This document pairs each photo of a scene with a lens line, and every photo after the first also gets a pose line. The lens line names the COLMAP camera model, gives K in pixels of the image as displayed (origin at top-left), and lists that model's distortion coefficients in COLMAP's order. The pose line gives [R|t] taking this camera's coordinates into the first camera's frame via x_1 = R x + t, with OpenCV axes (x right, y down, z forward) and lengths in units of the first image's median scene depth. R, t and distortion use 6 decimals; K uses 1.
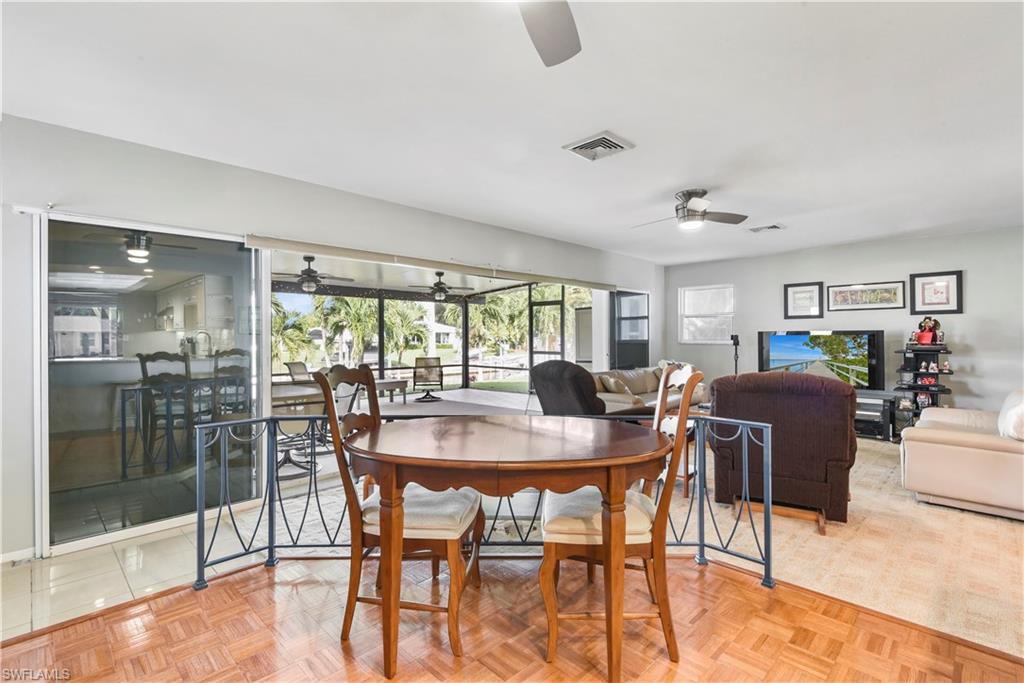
lens RADIAL K [[483.1, 0, 513.9], [0, 483.1, 333.4], [0, 0, 1]] dist [0.008984, -0.000081]
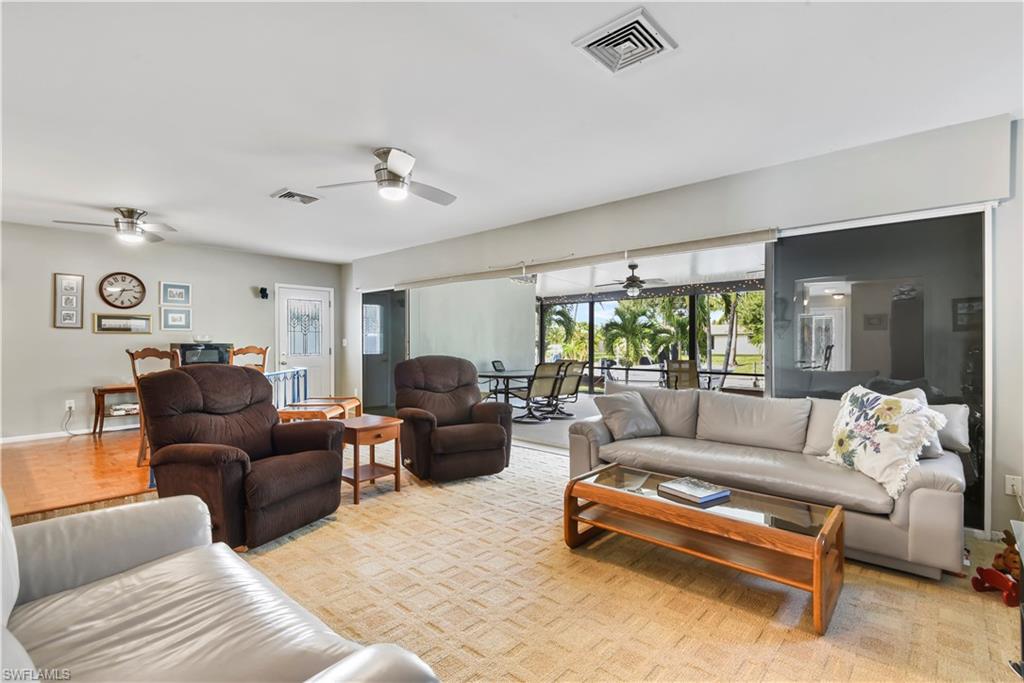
lens RADIAL K [[471.6, 0, 514.2], [0, 471.6, 343.2], [0, 0, 1]] dist [0.004858, -0.000897]
pose [[0.035298, 0.008764, -0.999338, 0.830196], [0.005969, 0.999942, 0.008981, 0.017387], [0.999359, -0.006282, 0.035244, 0.834319]]
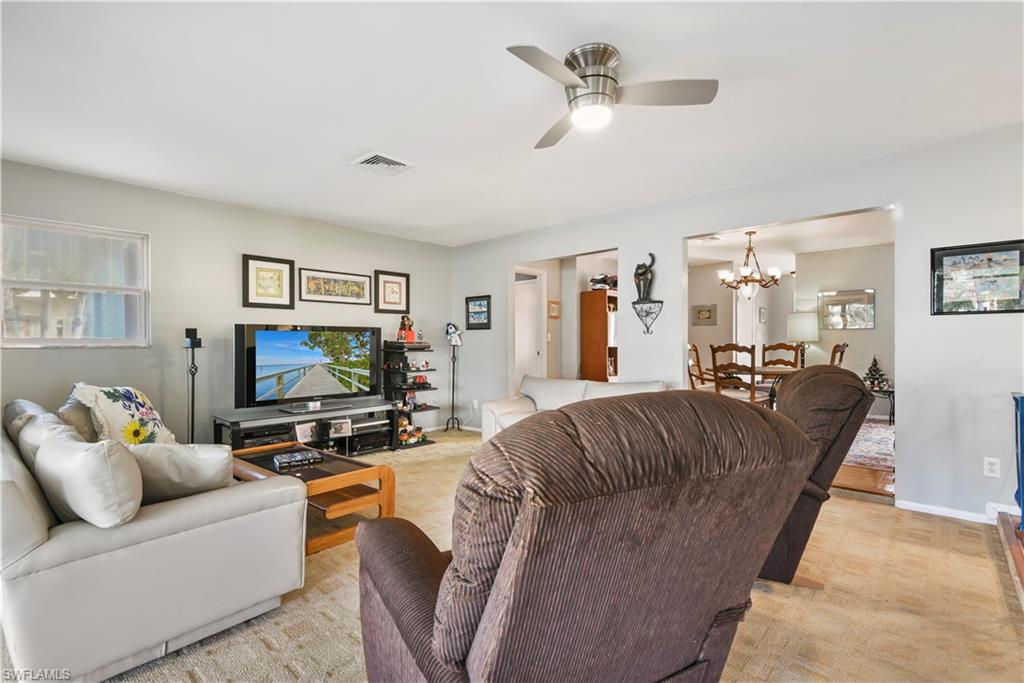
lens RADIAL K [[471.6, 0, 514.2], [0, 471.6, 343.2], [0, 0, 1]] dist [0.004858, -0.000897]
pose [[-0.053260, 0.003055, 0.998576, -0.121730], [-0.005140, 0.999981, -0.003334, 0.023863], [-0.998567, -0.005310, -0.053243, 0.795729]]
